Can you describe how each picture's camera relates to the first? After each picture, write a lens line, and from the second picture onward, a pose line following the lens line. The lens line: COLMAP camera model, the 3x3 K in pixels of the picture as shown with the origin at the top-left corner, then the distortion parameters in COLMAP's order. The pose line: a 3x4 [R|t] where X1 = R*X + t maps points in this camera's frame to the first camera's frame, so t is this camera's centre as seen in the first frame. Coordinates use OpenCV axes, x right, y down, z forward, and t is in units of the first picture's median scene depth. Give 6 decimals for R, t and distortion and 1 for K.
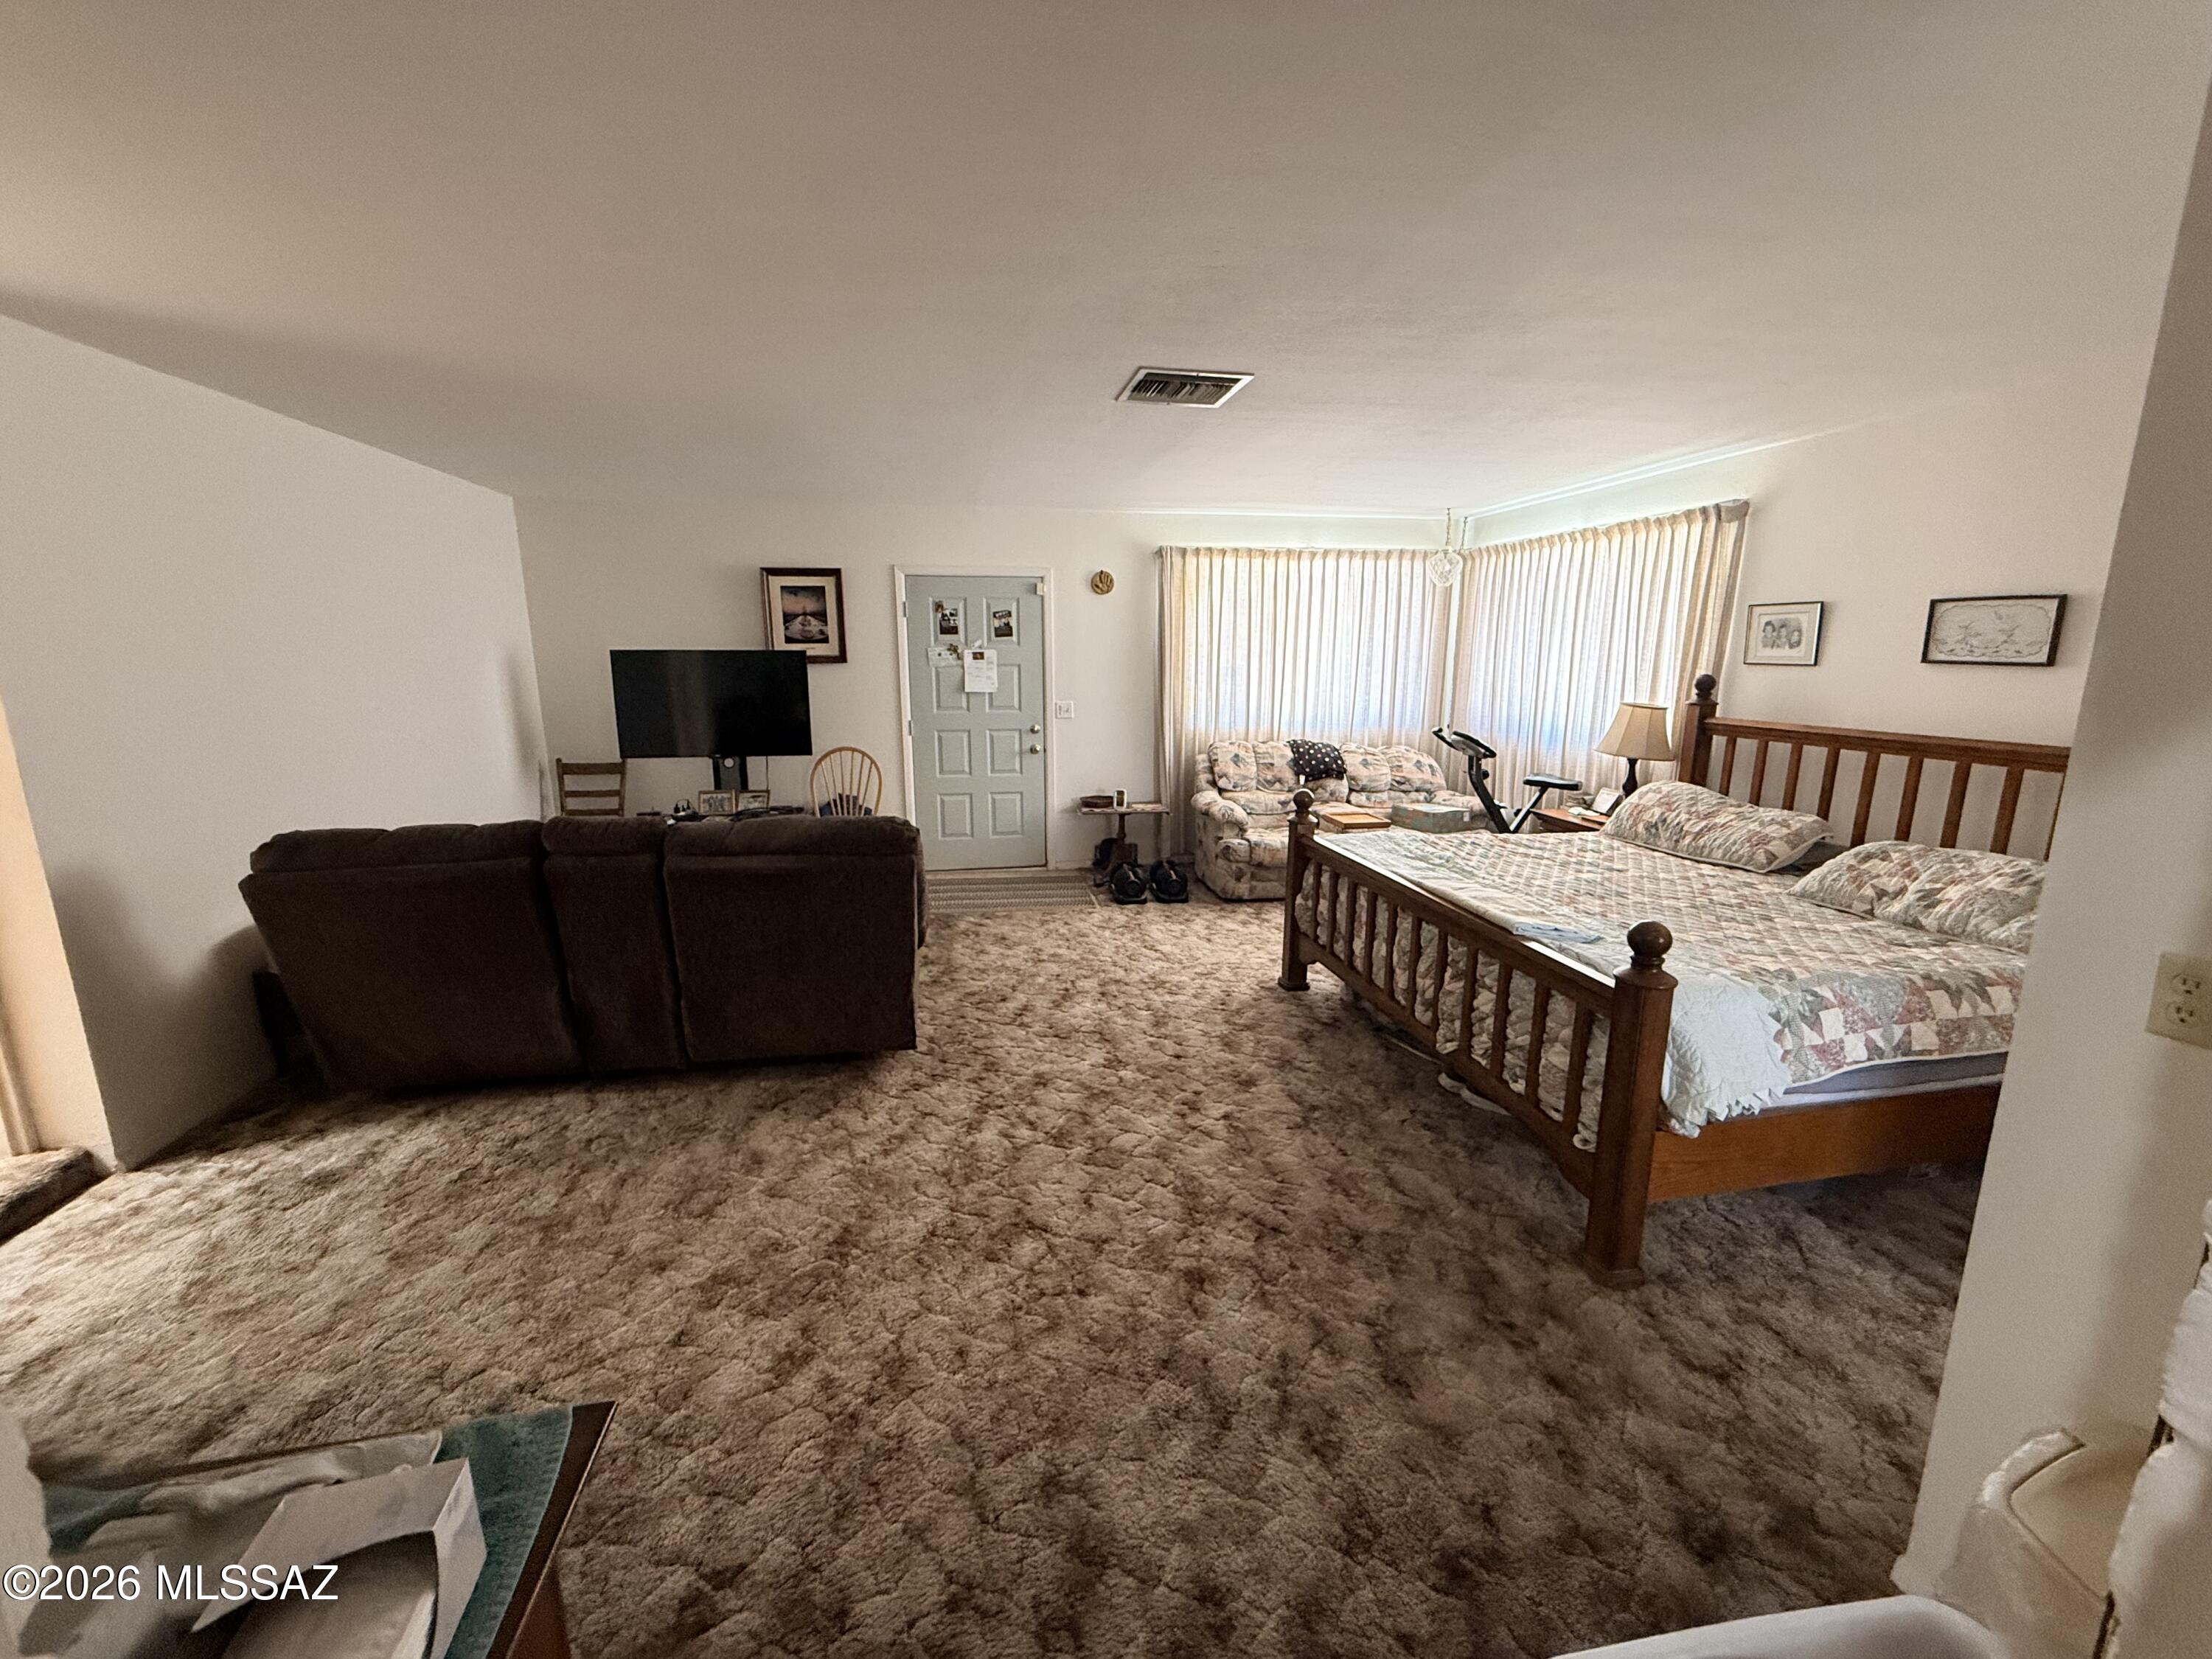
lens RADIAL K [[882.0, 0, 1097.5], [0, 882.0, 825.5], [0, 0, 1]] dist [0.000512, 0.000141]
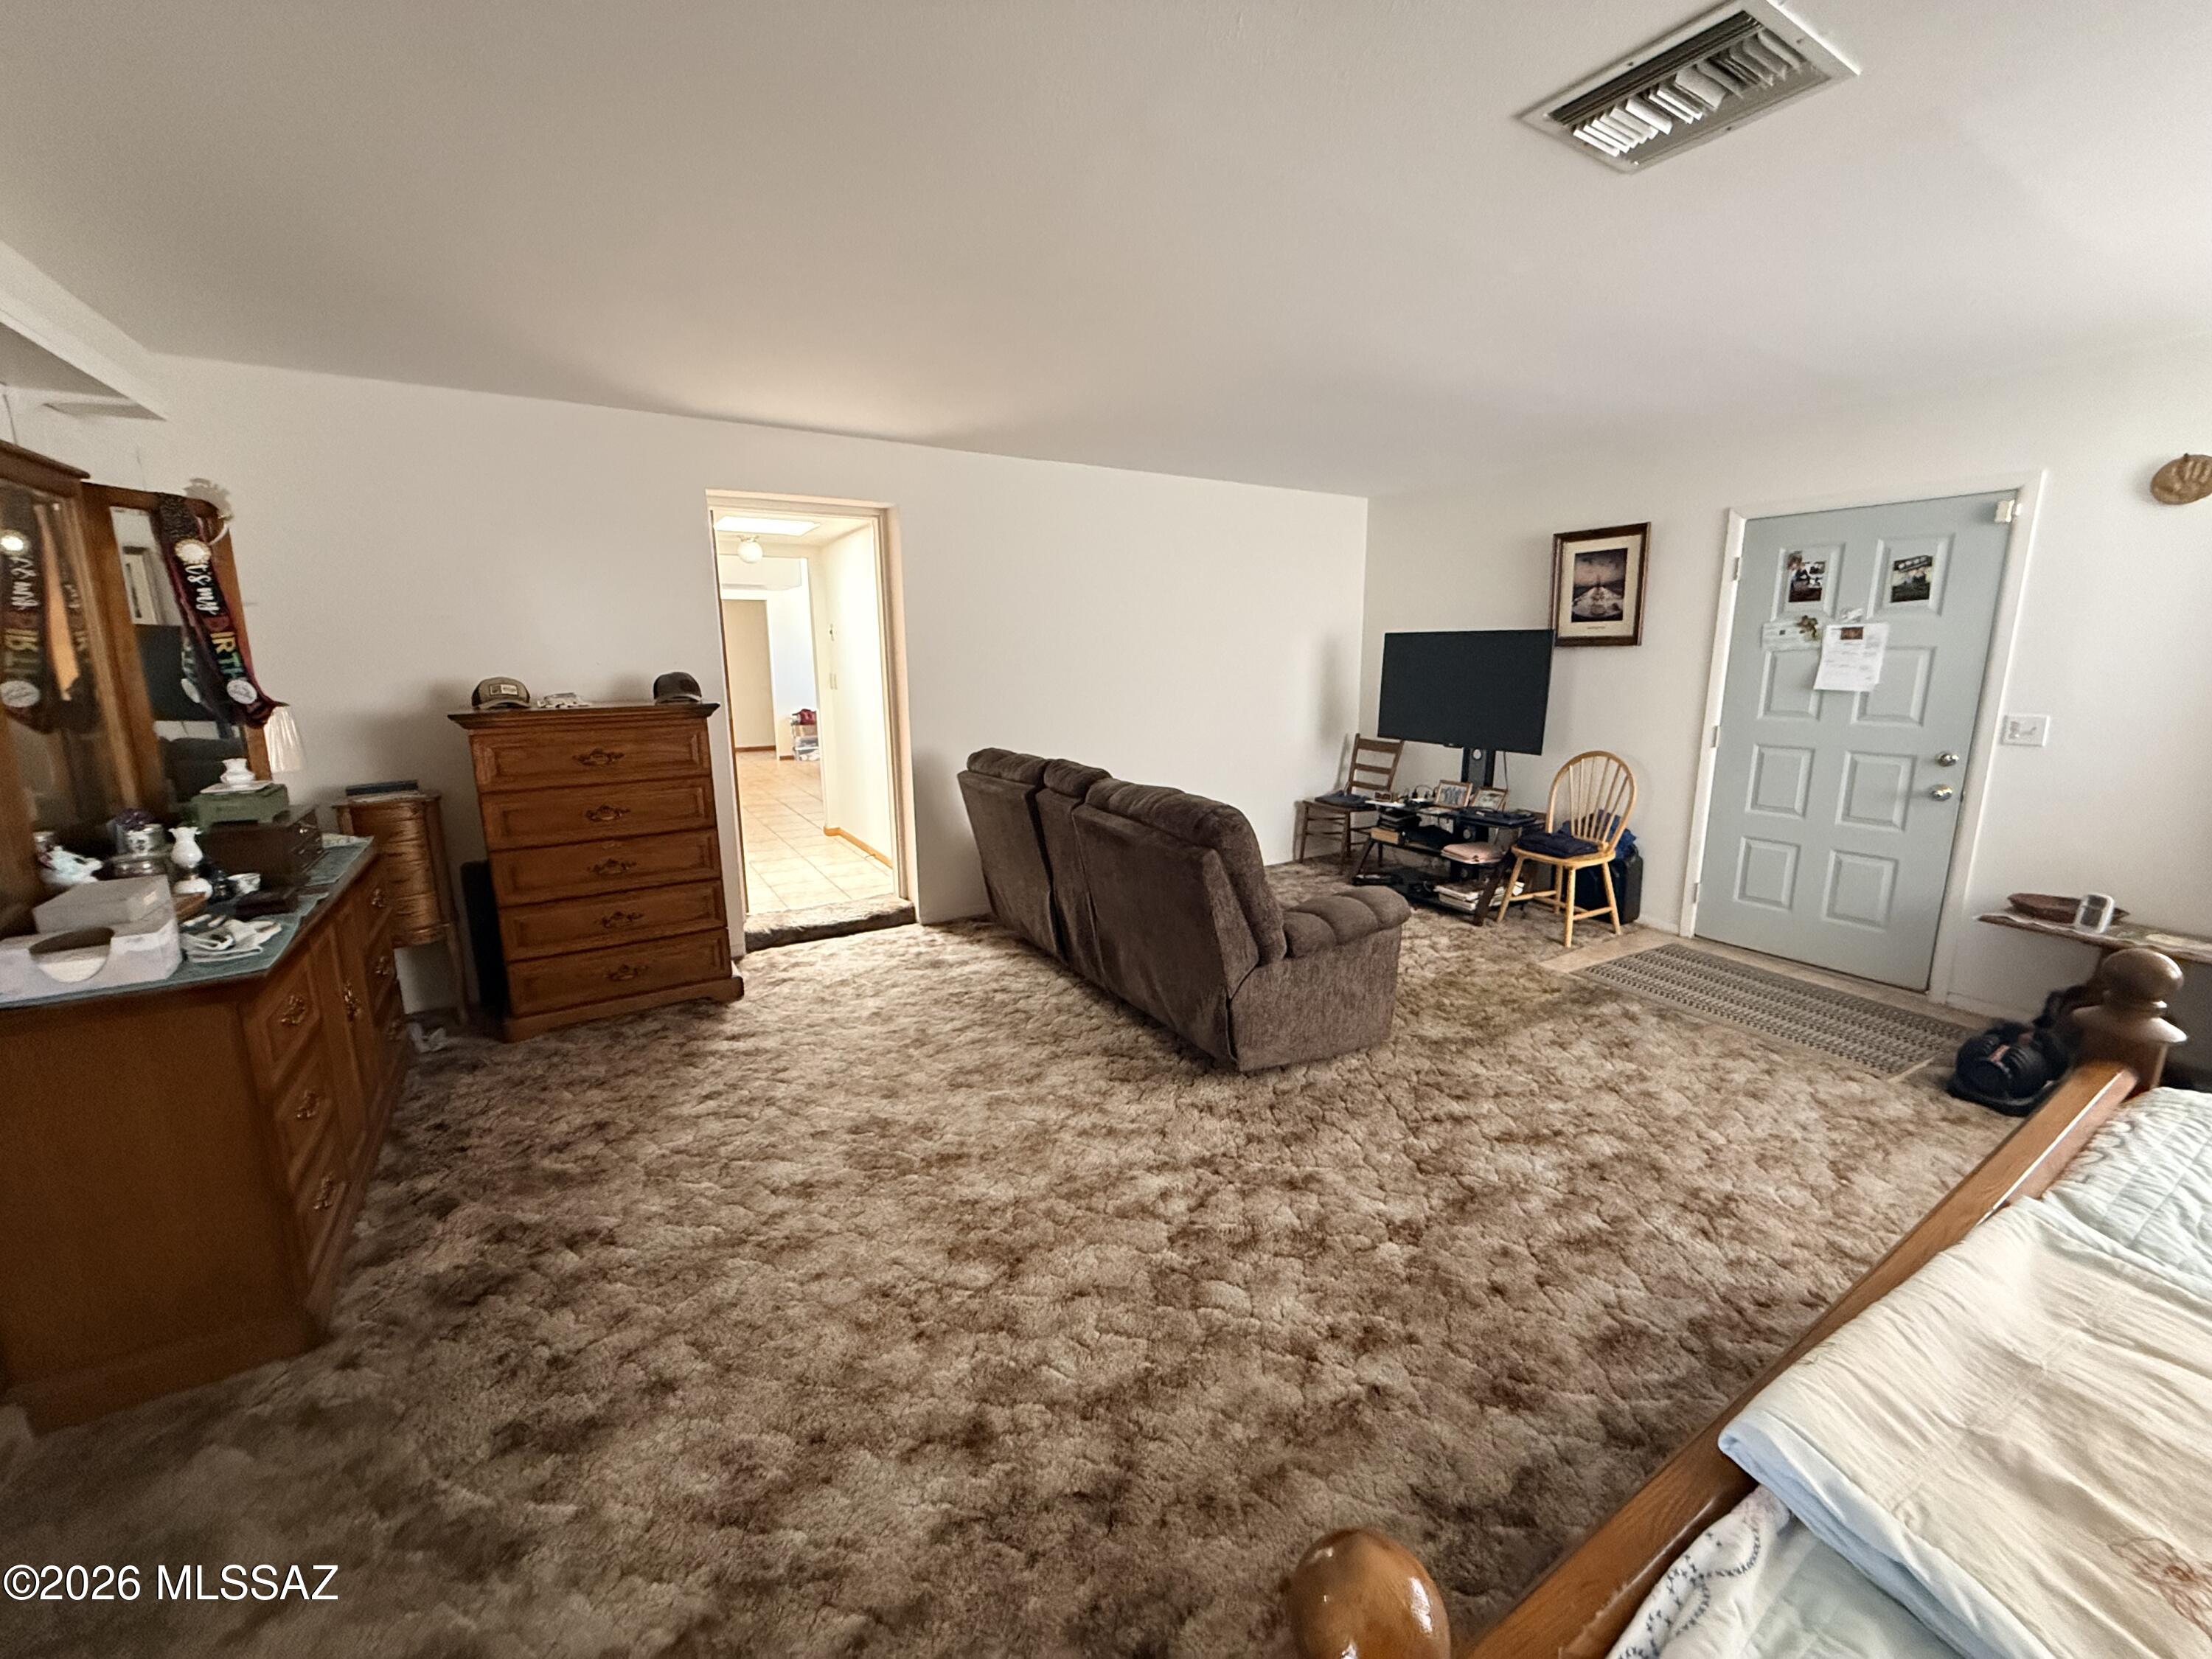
lens RADIAL K [[882.0, 0, 1104.0], [0, 882.0, 823.8], [0, 0, 1]] dist [0.000512, 0.000141]
pose [[0.352505, 0.179504, -0.918433, 0.364840], [-0.178571, 0.976300, 0.122276, -0.052564], [0.918614, 0.120902, 0.376205, 0.370310]]
